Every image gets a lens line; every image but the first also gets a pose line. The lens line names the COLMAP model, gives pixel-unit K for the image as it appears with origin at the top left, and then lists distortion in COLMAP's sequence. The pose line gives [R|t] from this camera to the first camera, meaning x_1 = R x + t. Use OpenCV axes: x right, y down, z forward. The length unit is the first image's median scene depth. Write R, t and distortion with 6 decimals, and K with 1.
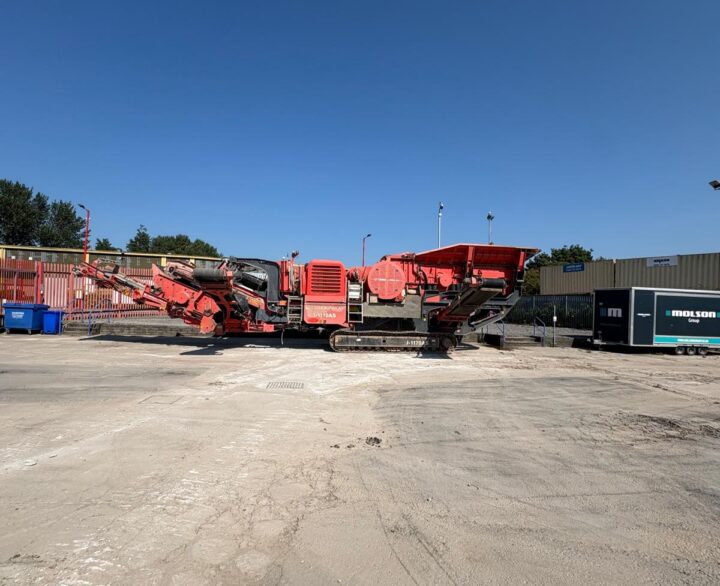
lens RADIAL K [[383.8, 0, 361.0], [0, 383.8, 290.1], [0, 0, 1]] dist [-0.001216, -0.000128]
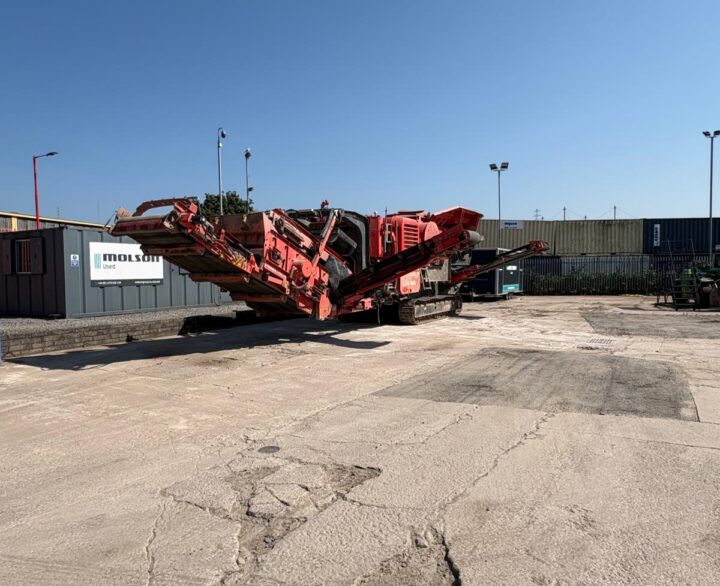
lens RADIAL K [[535.2, 0, 364.1], [0, 535.2, 292.0], [0, 0, 1]] dist [0.007483, 0.001415]
pose [[0.588994, -0.068290, 0.805247, -1.095349], [-0.003993, 0.996165, 0.087401, -0.018106], [-0.808128, -0.054694, 0.586462, 0.383140]]
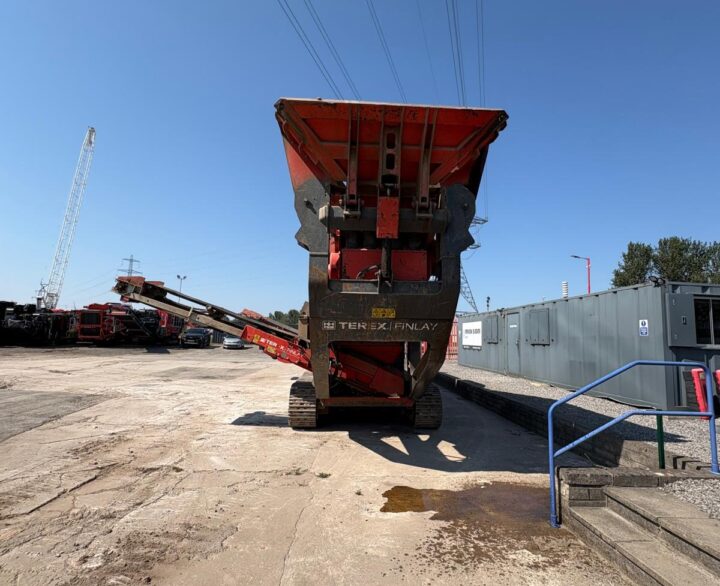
lens RADIAL K [[381.9, 0, 357.9], [0, 381.9, 291.7], [0, 0, 1]] dist [-0.000508, 0.000077]
pose [[-0.088390, -0.154071, -0.984098, 0.762705], [0.007295, 0.987839, -0.155311, 0.071669], [0.996059, -0.020907, -0.086191, 1.168873]]
